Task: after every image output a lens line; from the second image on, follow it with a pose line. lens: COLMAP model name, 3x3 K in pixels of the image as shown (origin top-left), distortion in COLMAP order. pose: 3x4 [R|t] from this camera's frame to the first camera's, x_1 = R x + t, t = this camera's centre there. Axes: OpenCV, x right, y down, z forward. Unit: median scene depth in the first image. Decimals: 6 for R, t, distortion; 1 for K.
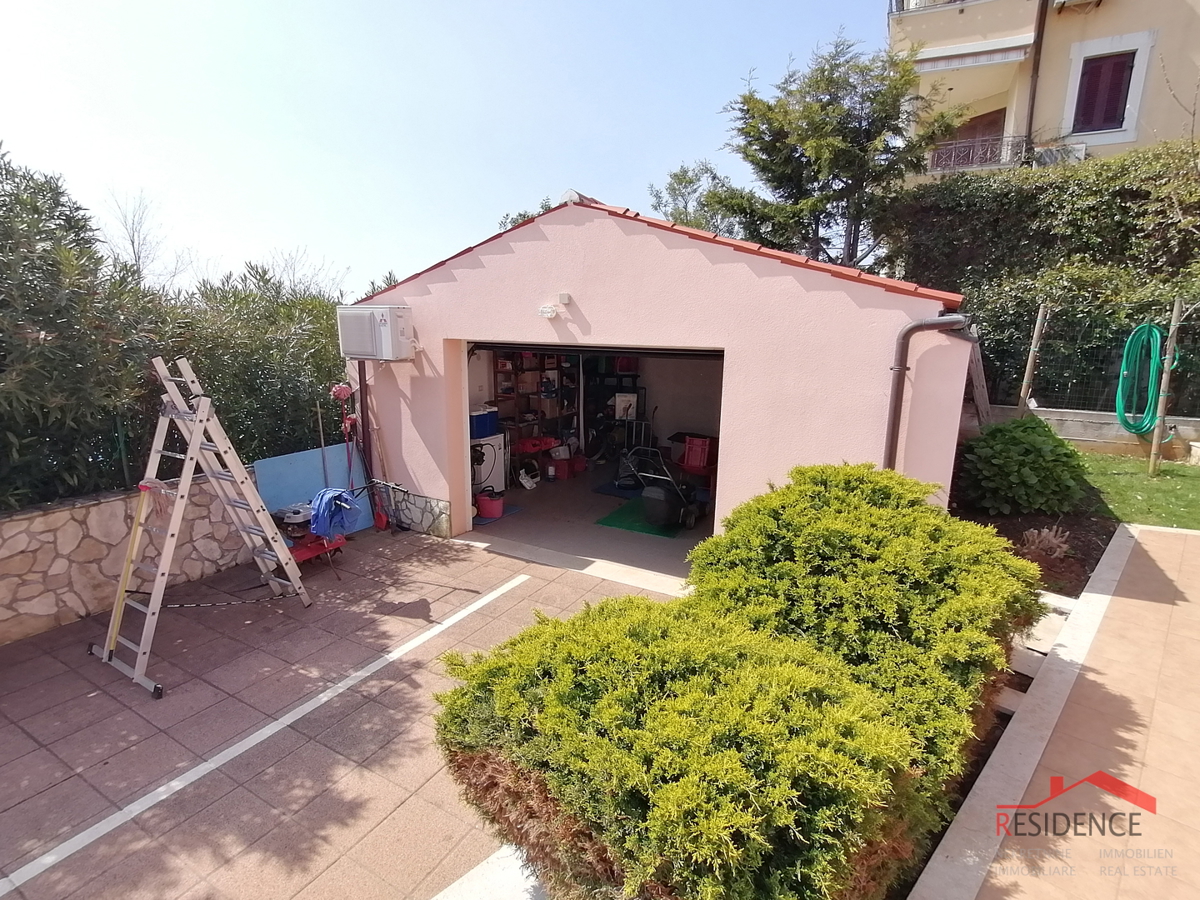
lens RADIAL K [[599.6, 0, 604.9], [0, 599.6, 448.7], [0, 0, 1]] dist [0.044485, -0.001477]
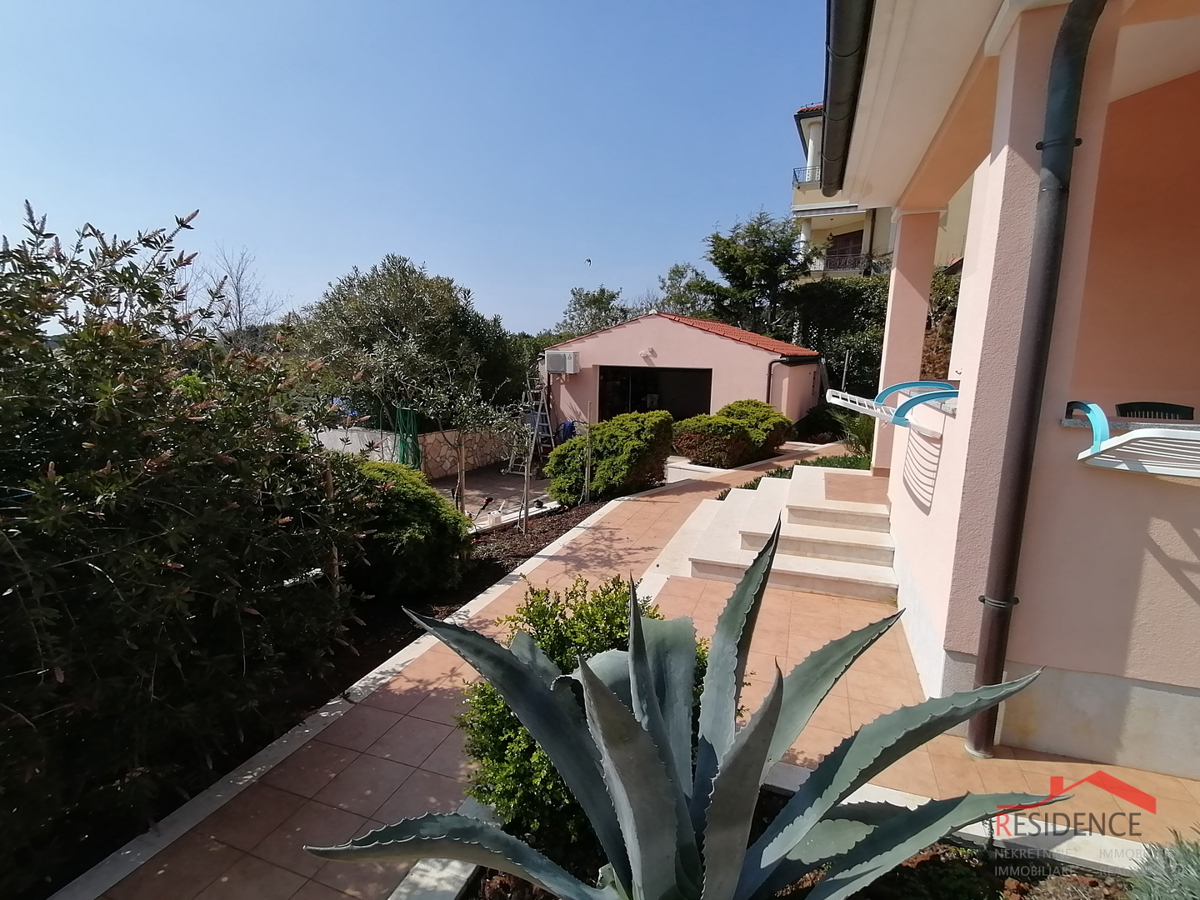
lens RADIAL K [[599.6, 0, 594.6], [0, 599.6, 453.6], [0, 0, 1]] dist [0.044485, -0.001477]
pose [[0.999200, -0.004395, 0.039744, -0.212527], [0.005653, 0.999485, -0.031593, 0.146113], [-0.039585, 0.031793, 0.998710, -0.813781]]
